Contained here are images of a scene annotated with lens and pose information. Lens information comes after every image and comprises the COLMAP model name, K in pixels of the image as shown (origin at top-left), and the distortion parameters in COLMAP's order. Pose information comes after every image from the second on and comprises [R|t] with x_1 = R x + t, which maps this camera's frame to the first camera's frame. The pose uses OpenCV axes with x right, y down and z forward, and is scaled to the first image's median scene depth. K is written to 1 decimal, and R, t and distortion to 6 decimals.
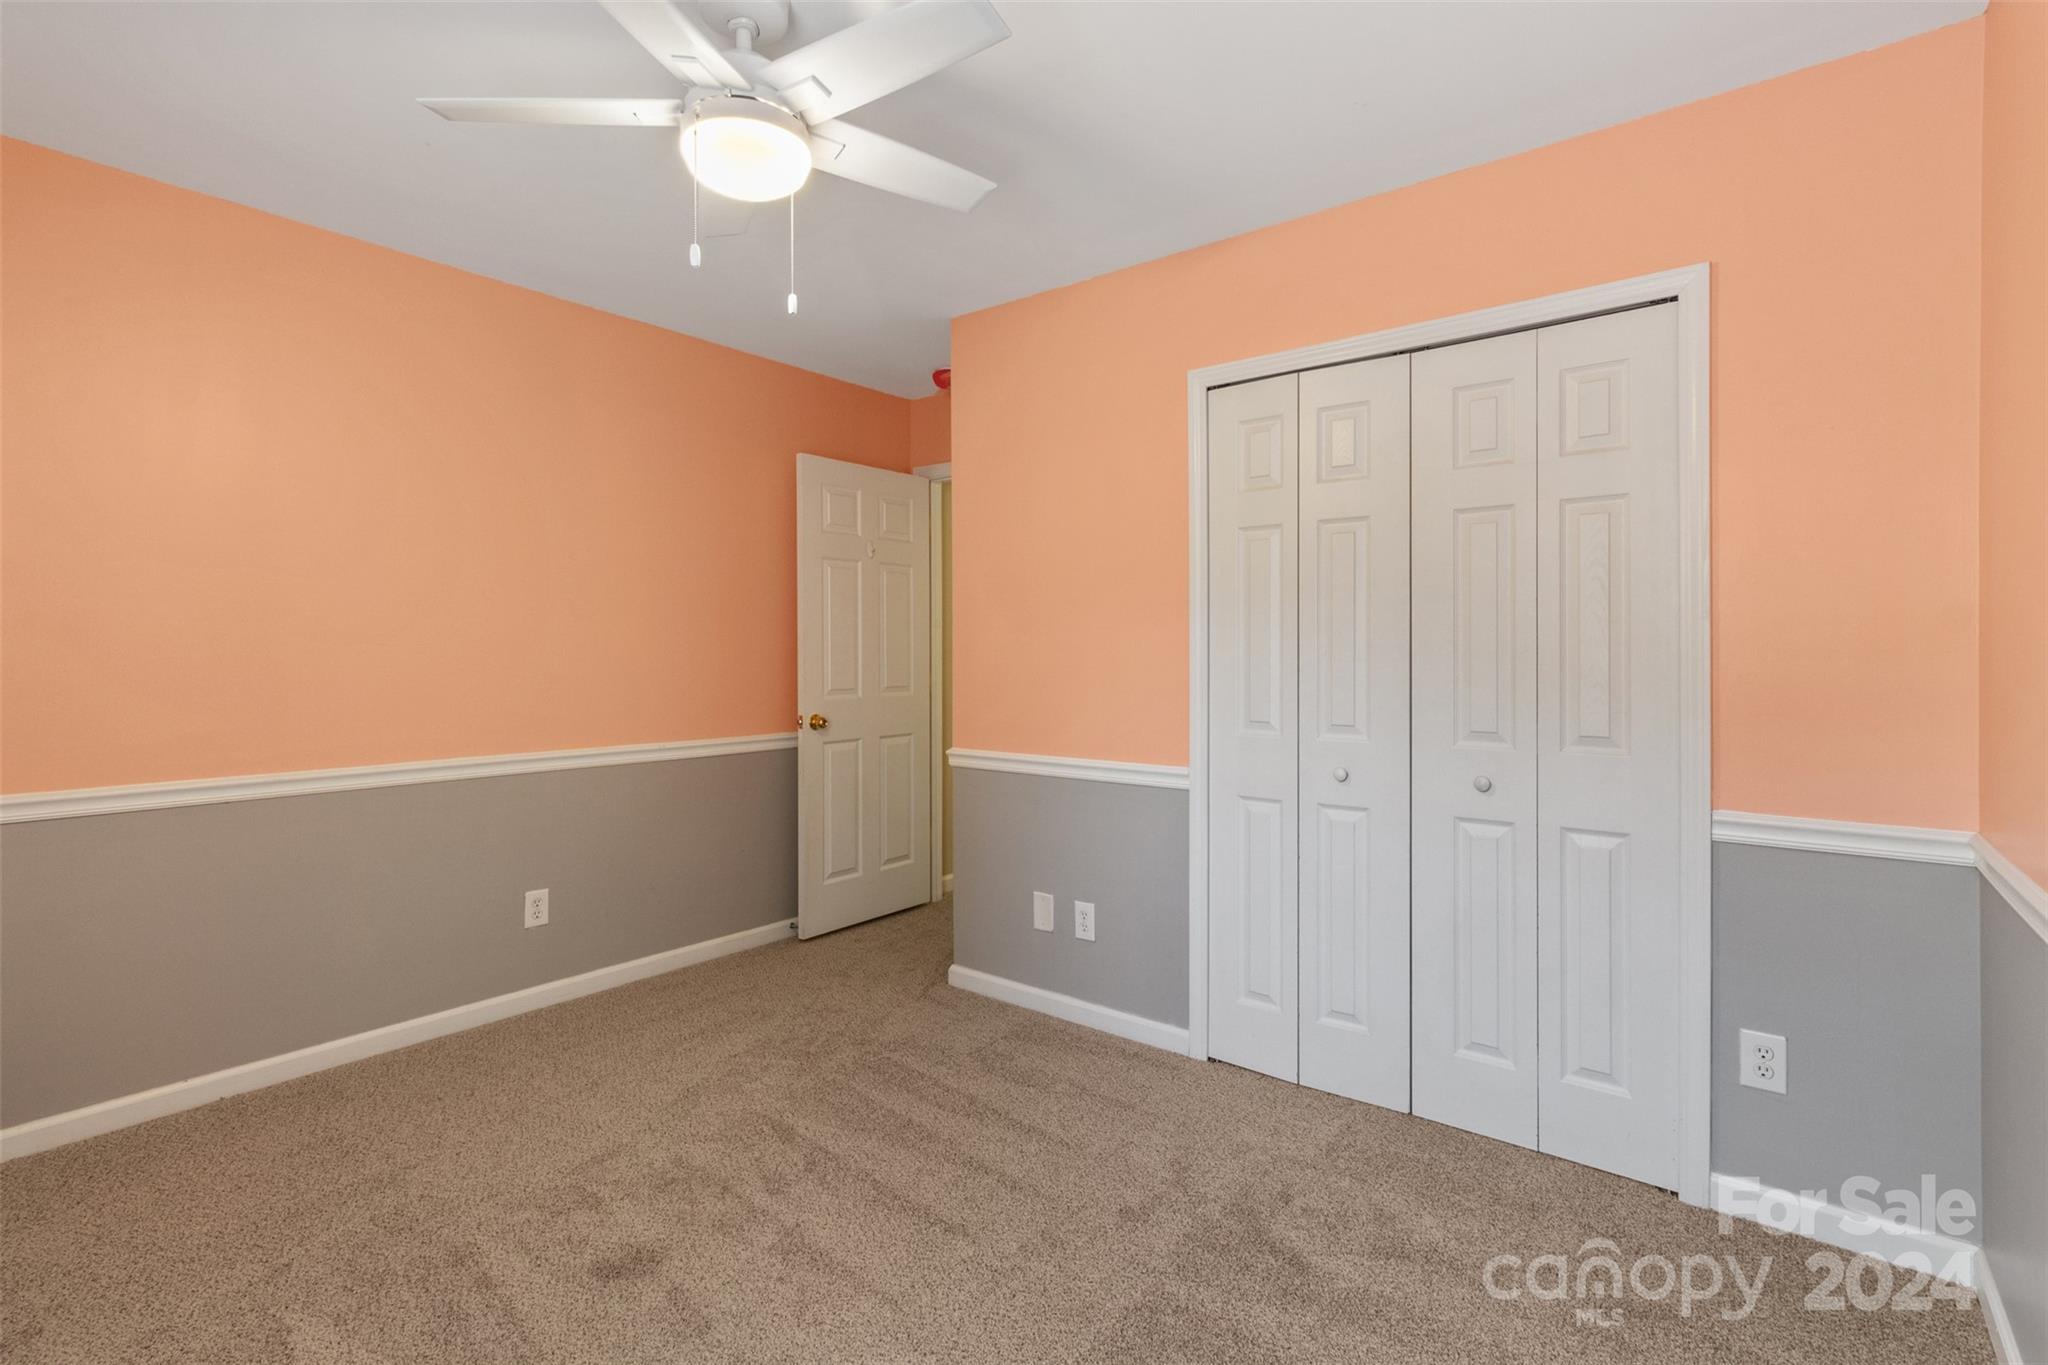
lens RADIAL K [[942.4, 0, 1018.4], [0, 942.4, 654.8], [0, 0, 1]] dist [-0.061474, 0.024486]
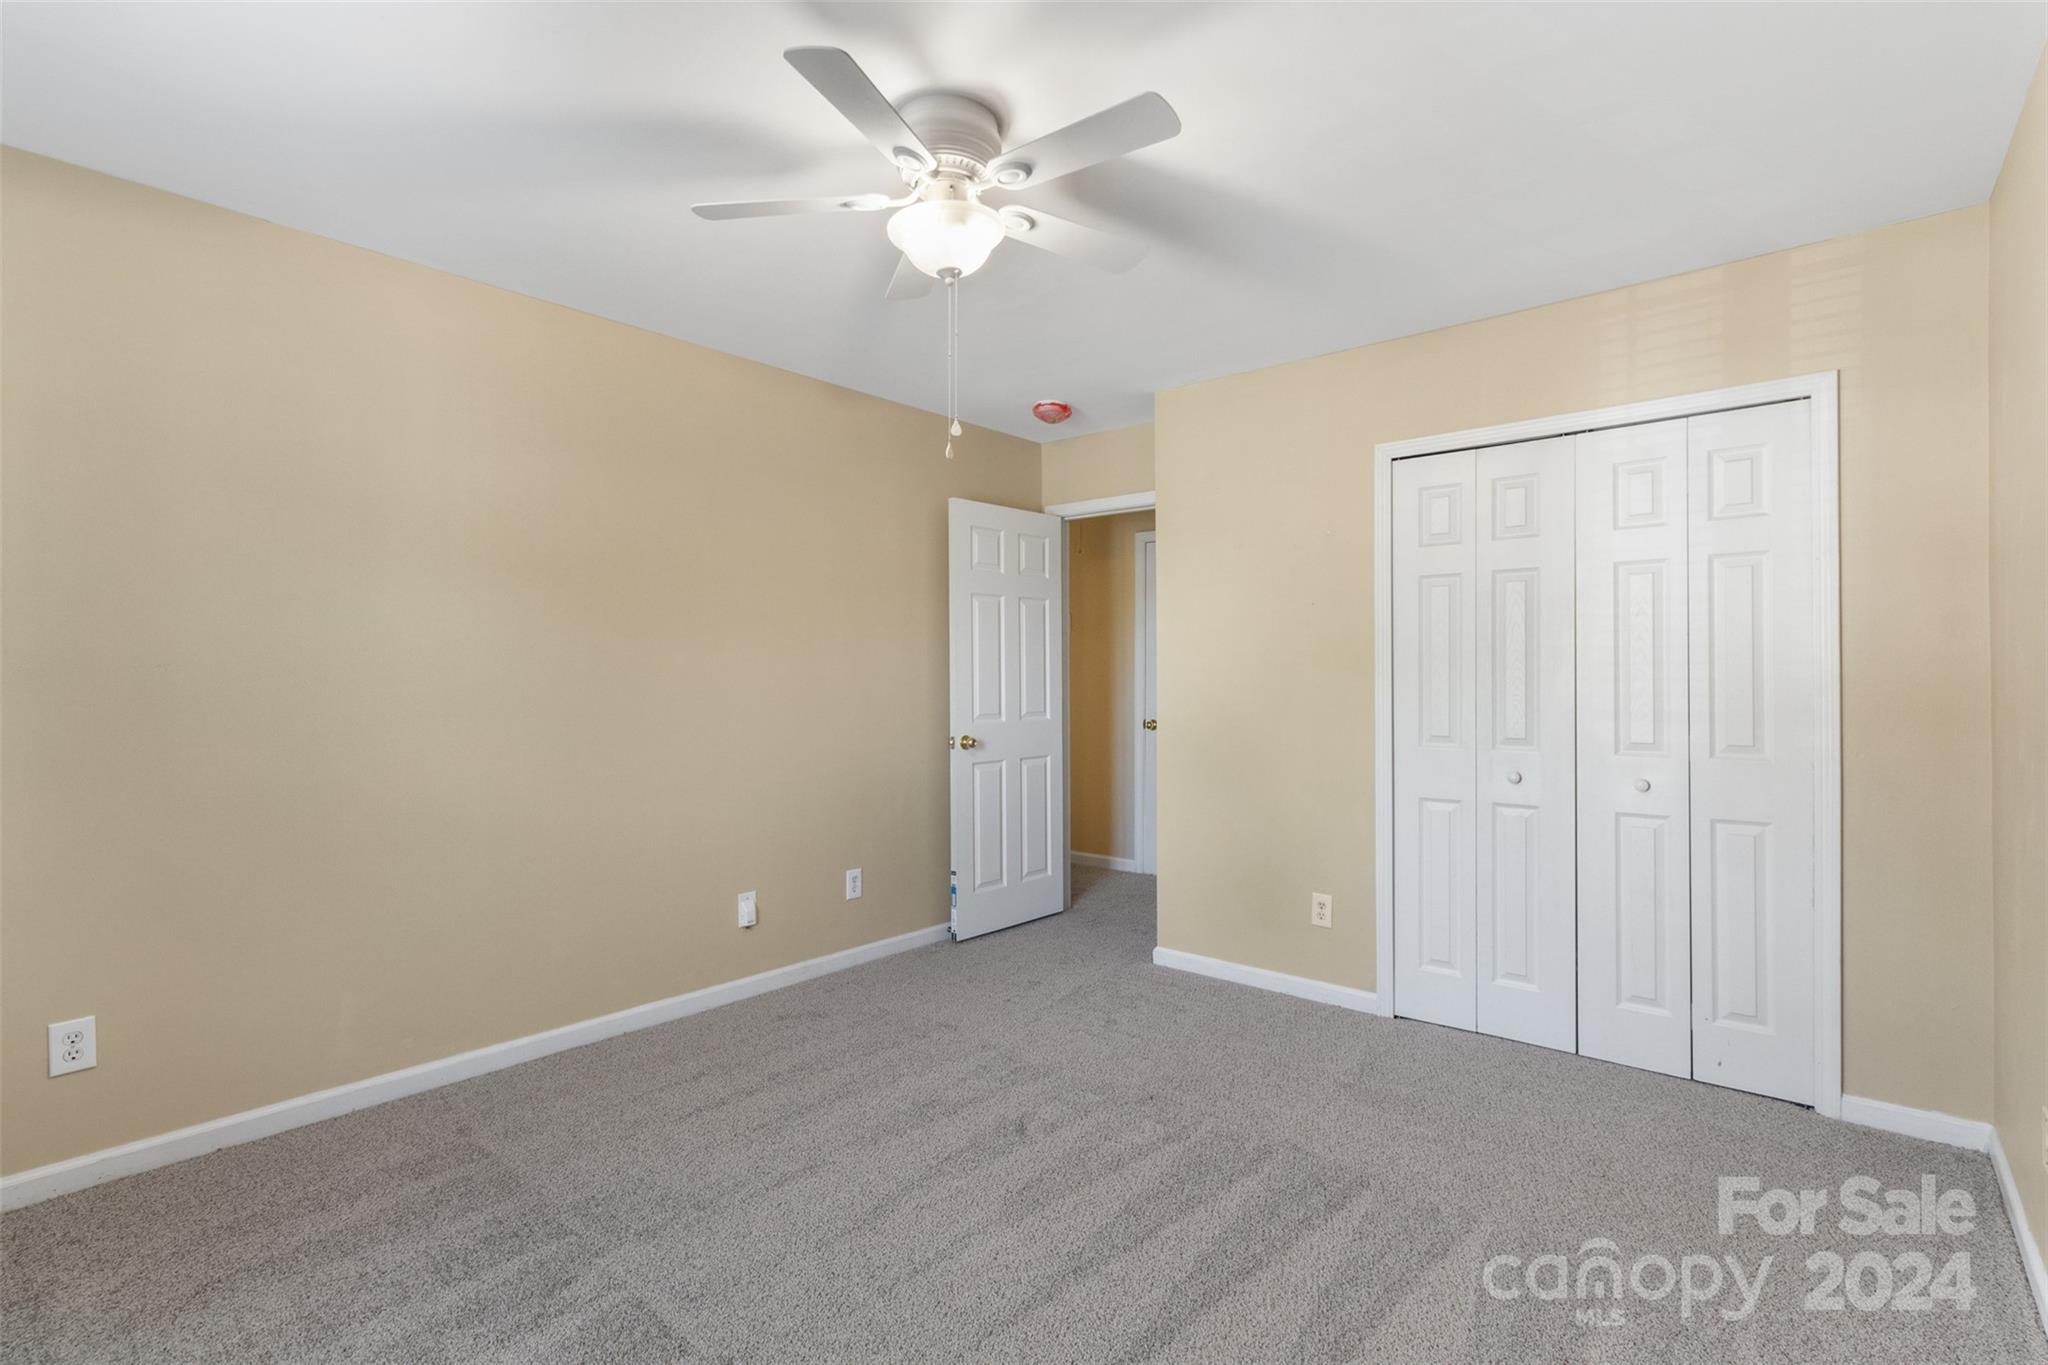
lens RADIAL K [[974.1, 0, 1029.7], [0, 974.1, 672.9], [0, 0, 1]] dist [0.001364, -0.000132]
pose [[0.999524, 0.000035, -0.030855, -0.141954], [-0.000337, 0.999952, -0.009784, 0.002907], [0.030853, 0.009790, 0.999476, -0.170129]]
